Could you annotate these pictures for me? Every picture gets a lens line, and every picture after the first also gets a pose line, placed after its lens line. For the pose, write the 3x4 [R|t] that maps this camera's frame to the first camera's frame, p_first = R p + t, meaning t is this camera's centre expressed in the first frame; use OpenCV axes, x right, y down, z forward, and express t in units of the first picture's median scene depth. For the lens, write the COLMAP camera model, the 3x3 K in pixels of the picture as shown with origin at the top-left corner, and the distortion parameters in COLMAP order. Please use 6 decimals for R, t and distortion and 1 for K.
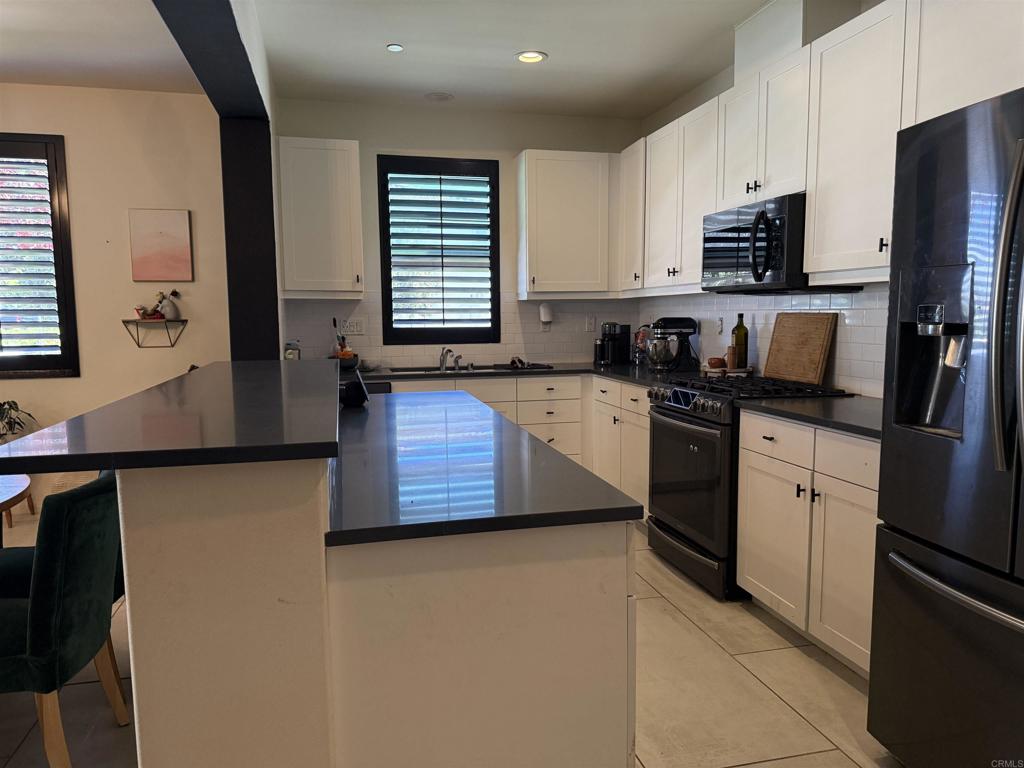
lens RADIAL K [[724.8, 0, 511.9], [0, 724.8, 393.3], [0, 0, 1]] dist [0.056789, -0.062011]
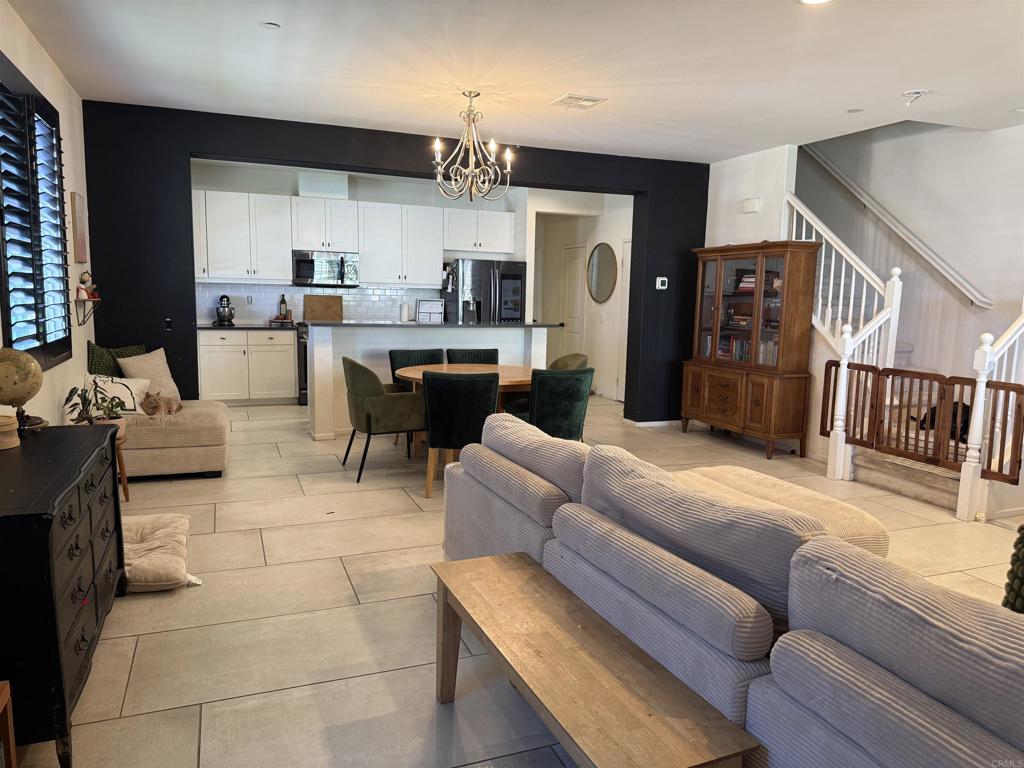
lens RADIAL K [[724.8, 0, 515.3], [0, 724.8, 387.5], [0, 0, 1]] dist [0.056789, -0.062011]
pose [[-0.138228, -0.121202, 0.982956, -1.546117], [0.085579, 0.987310, 0.133773, -0.053339], [-0.986696, 0.102612, -0.126102, 0.494369]]
